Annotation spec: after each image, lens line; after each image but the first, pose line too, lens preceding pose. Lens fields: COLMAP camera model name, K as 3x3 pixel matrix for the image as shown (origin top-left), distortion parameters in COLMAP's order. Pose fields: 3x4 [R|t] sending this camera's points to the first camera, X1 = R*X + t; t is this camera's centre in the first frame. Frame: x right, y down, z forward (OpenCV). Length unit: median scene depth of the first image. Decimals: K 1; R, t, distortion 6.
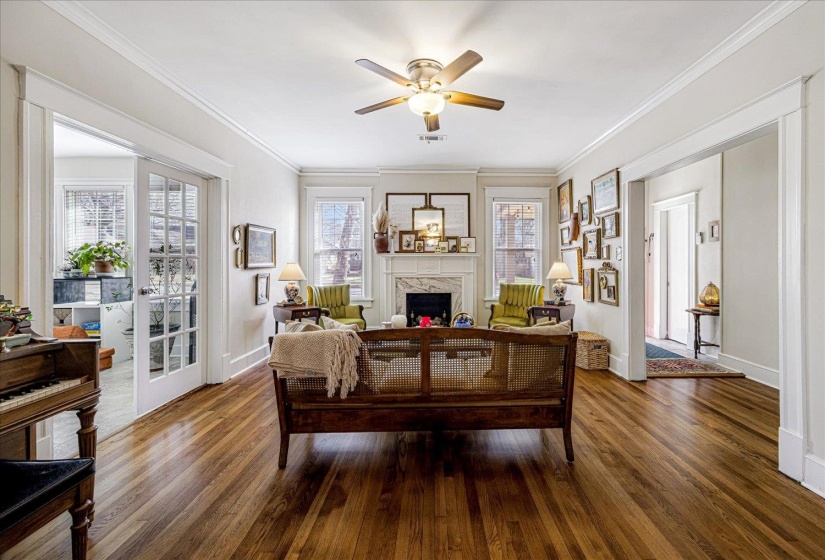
lens RADIAL K [[311.9, 0, 453.5], [0, 311.9, 263.3], [0, 0, 1]] dist [-0.007979, -0.000153]
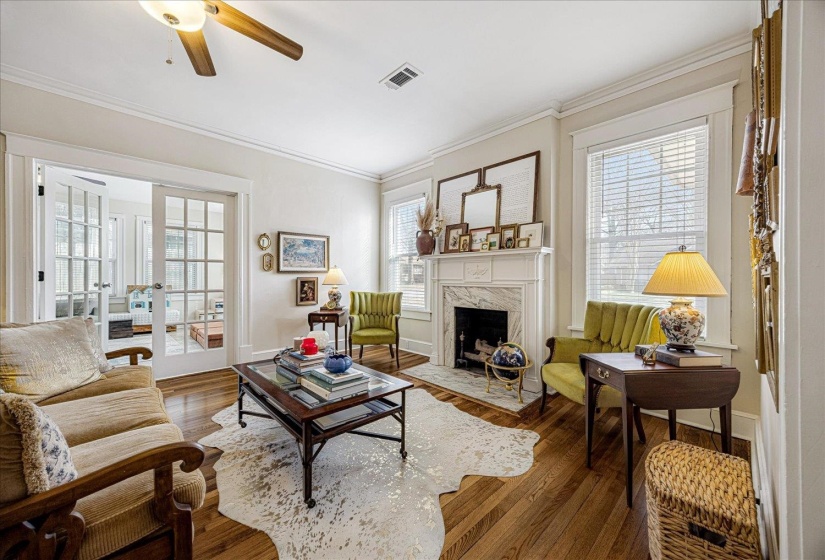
lens RADIAL K [[311.9, 0, 416.7], [0, 311.9, 279.8], [0, 0, 1]] dist [-0.007979, -0.000153]
pose [[0.683939, 0.006689, -0.729509, 0.341219], [-0.002963, 0.999975, 0.006391, 0.025534], [0.729533, -0.002210, 0.683942, 0.413820]]
